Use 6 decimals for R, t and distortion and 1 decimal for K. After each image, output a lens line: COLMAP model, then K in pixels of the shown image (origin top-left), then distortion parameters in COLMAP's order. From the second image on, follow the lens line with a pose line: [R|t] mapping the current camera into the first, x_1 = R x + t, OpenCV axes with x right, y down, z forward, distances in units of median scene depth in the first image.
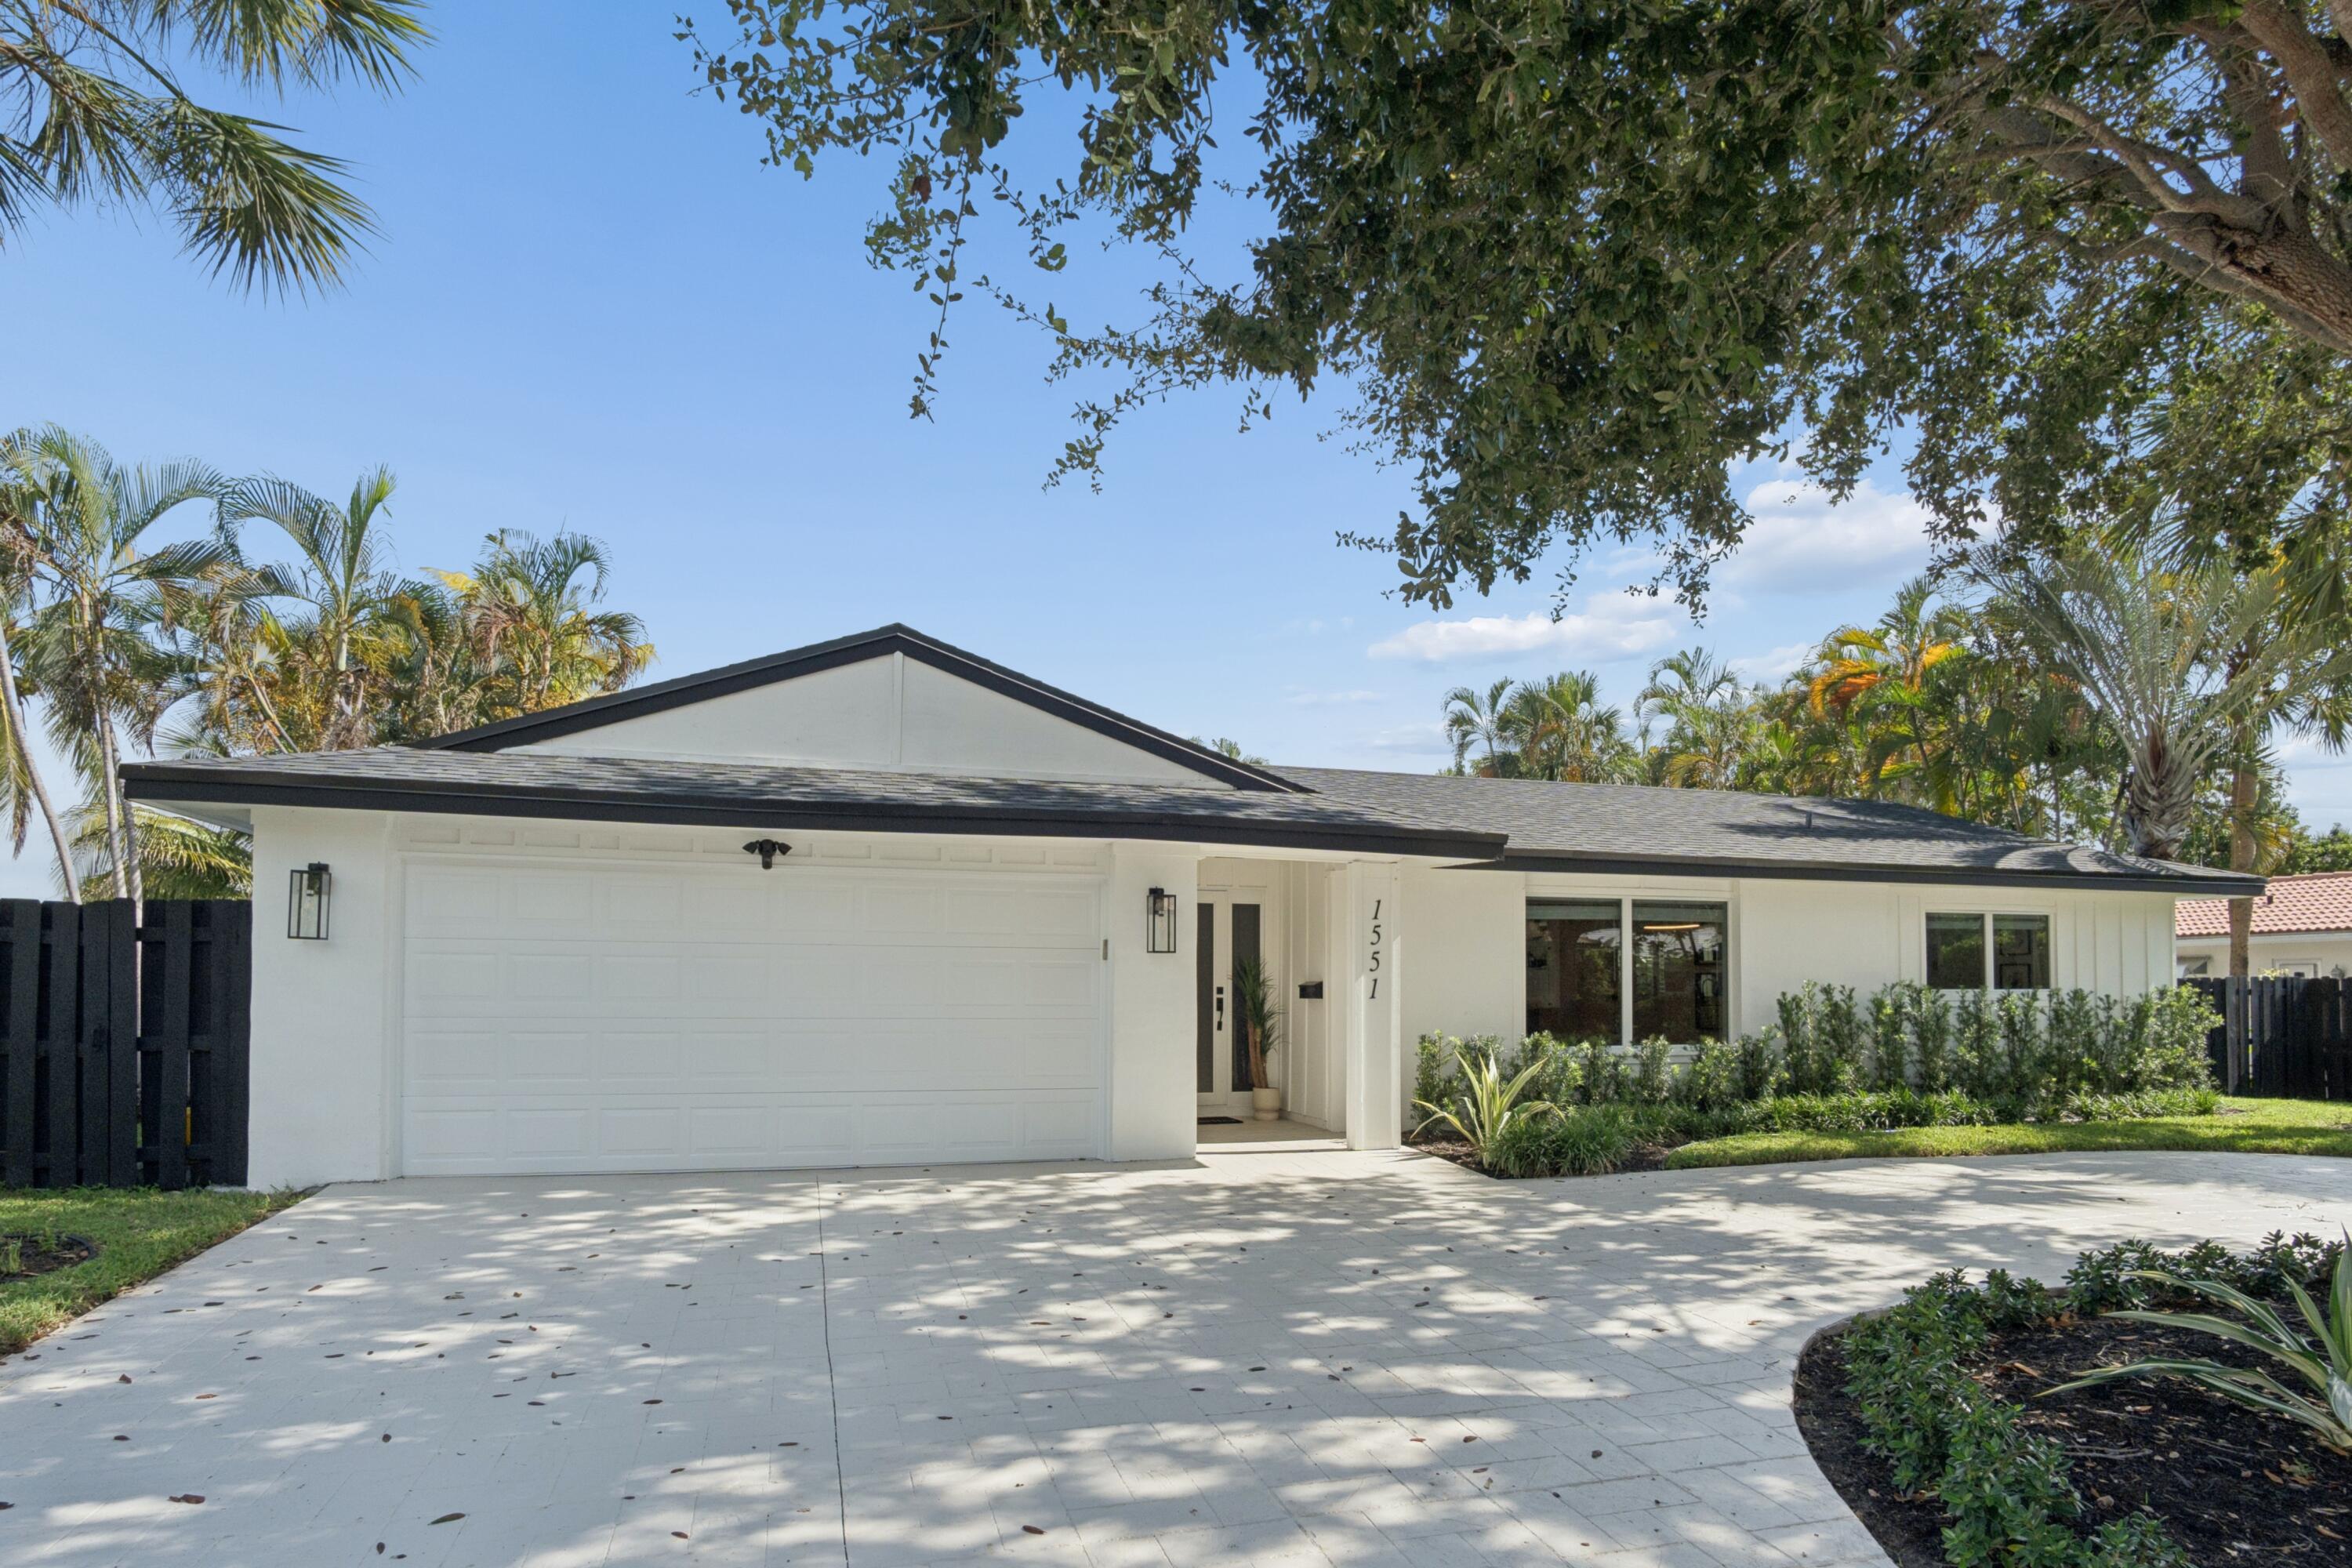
lens RADIAL K [[1315.3, 0, 1285.4], [0, 1315.3, 921.8], [0, 0, 1]] dist [-0.004433, -0.020615]
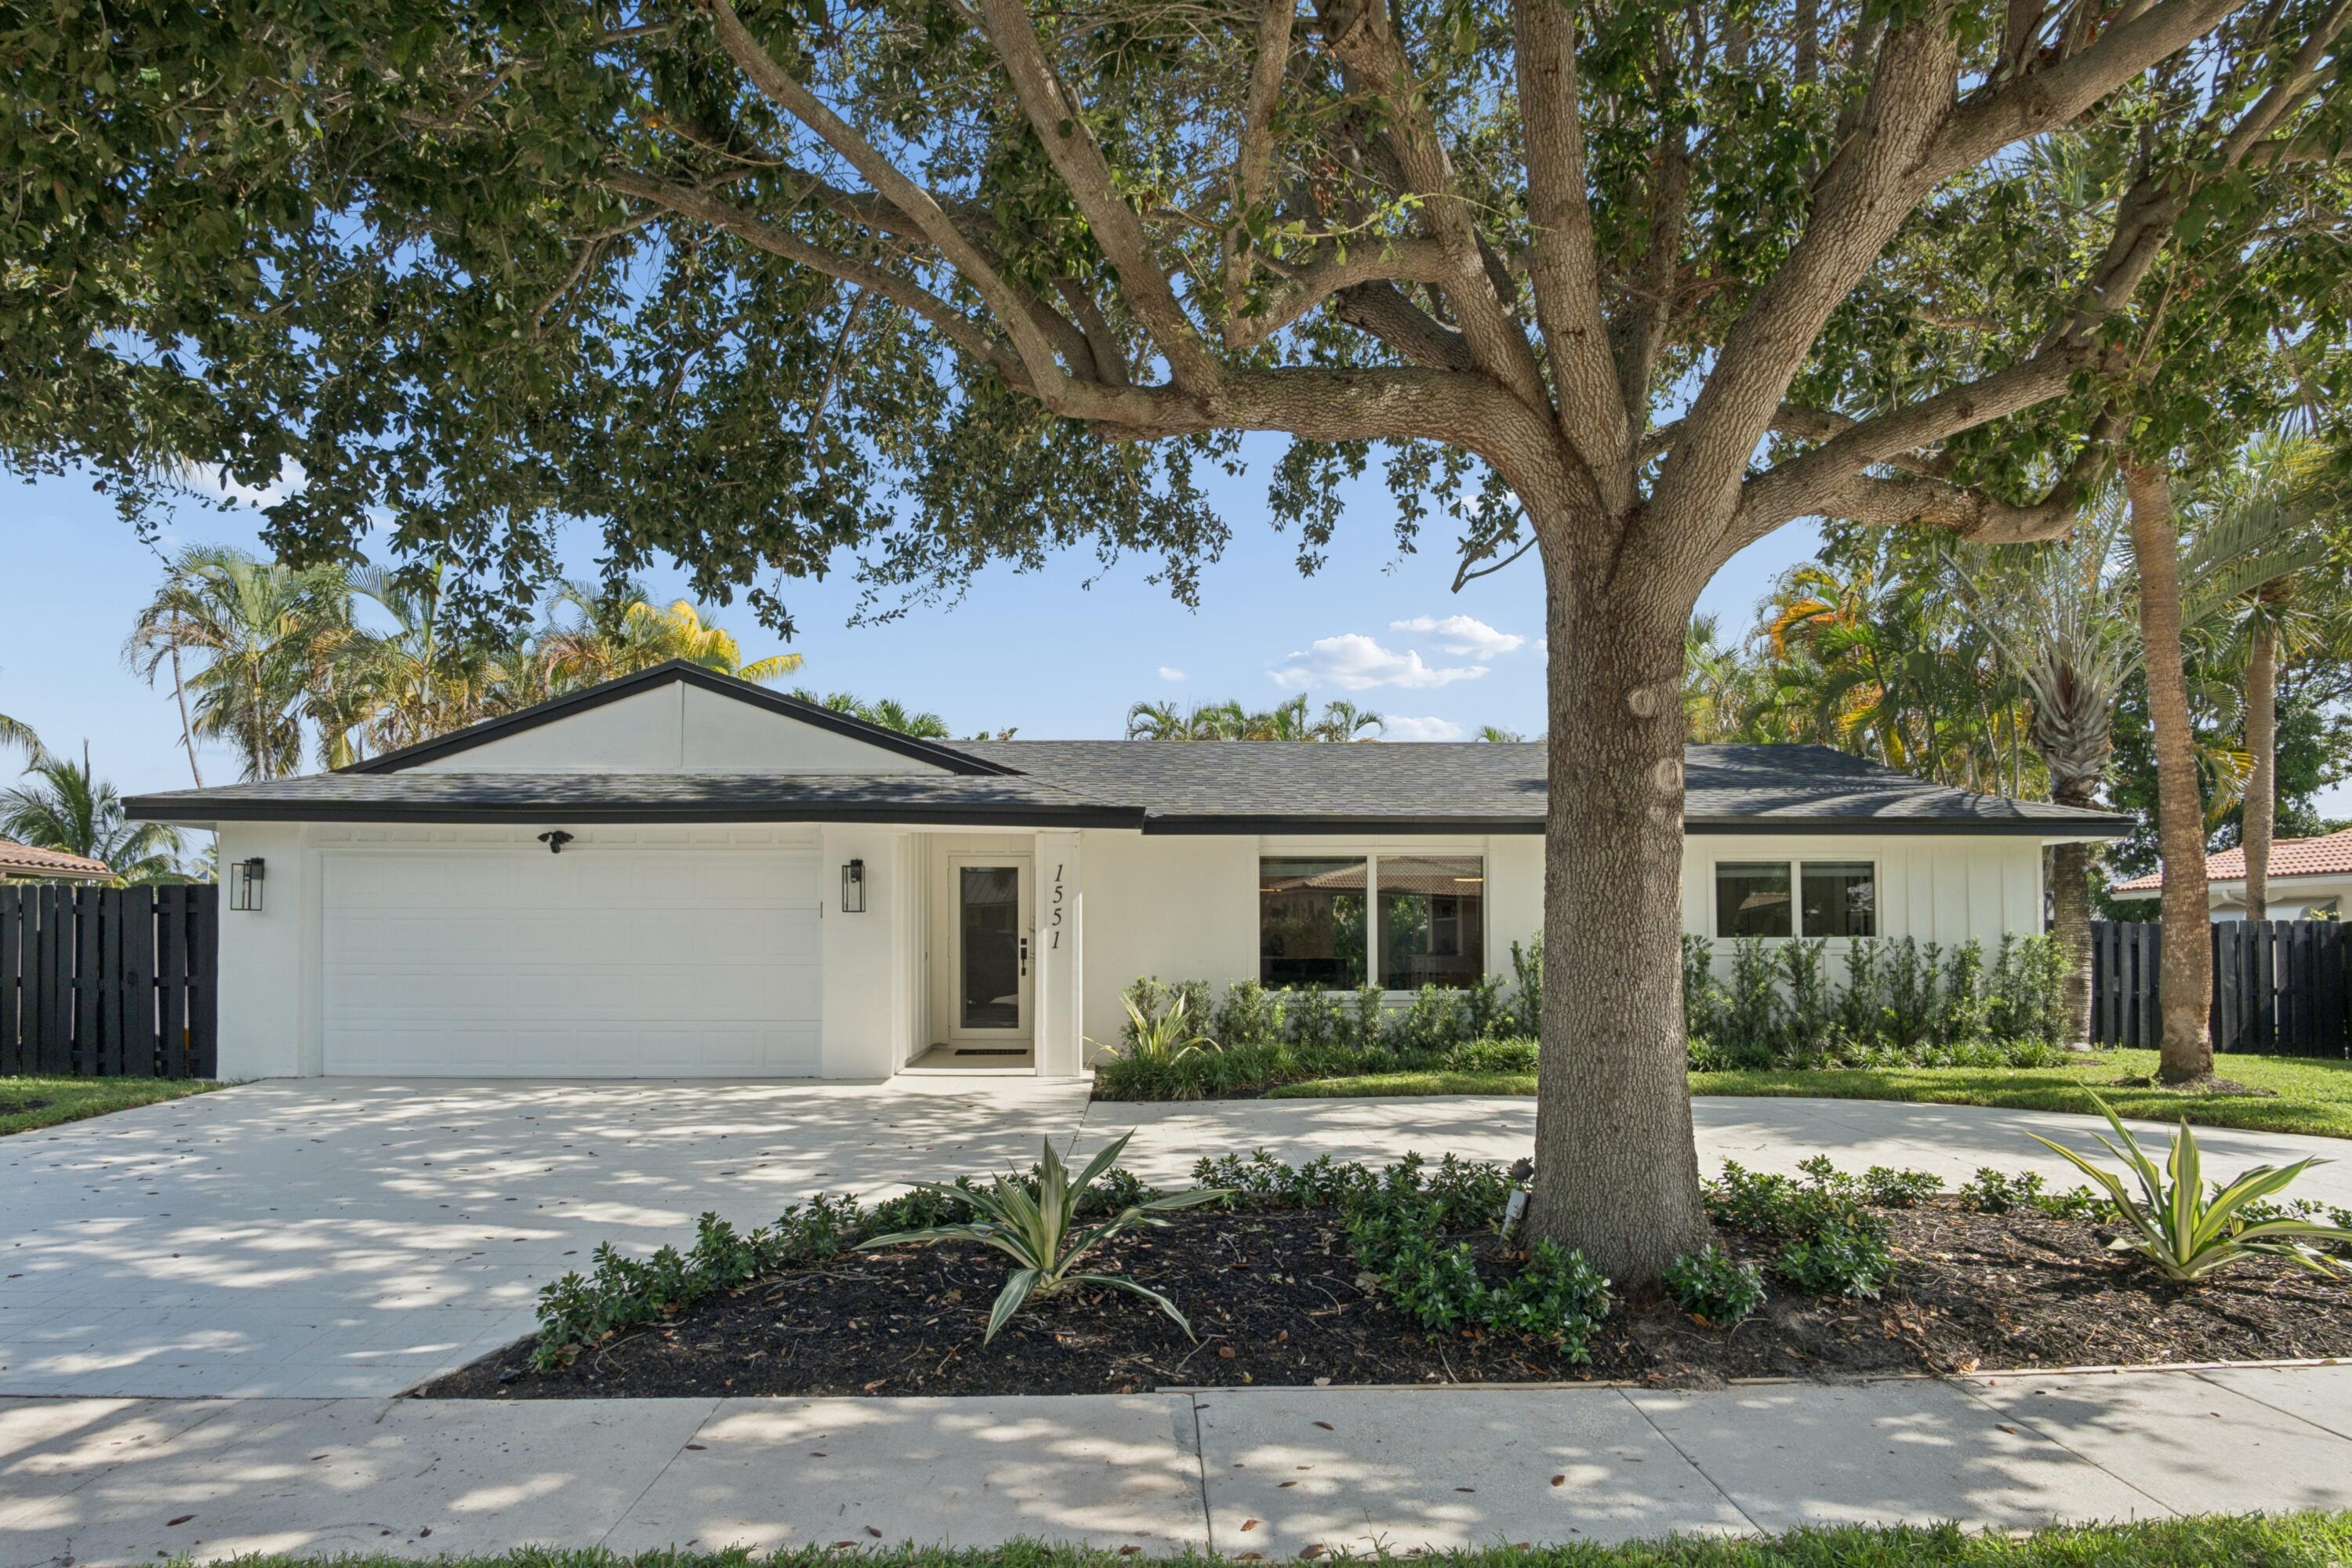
lens RADIAL K [[1315.3, 0, 1285.4], [0, 1315.3, 921.8], [0, 0, 1]] dist [-0.004433, -0.020615]
pose [[0.965359, -0.010441, -0.260715, 0.560708], [0.018712, 0.999397, 0.029261, 0.003612], [0.260252, -0.033126, 0.964972, -0.076930]]
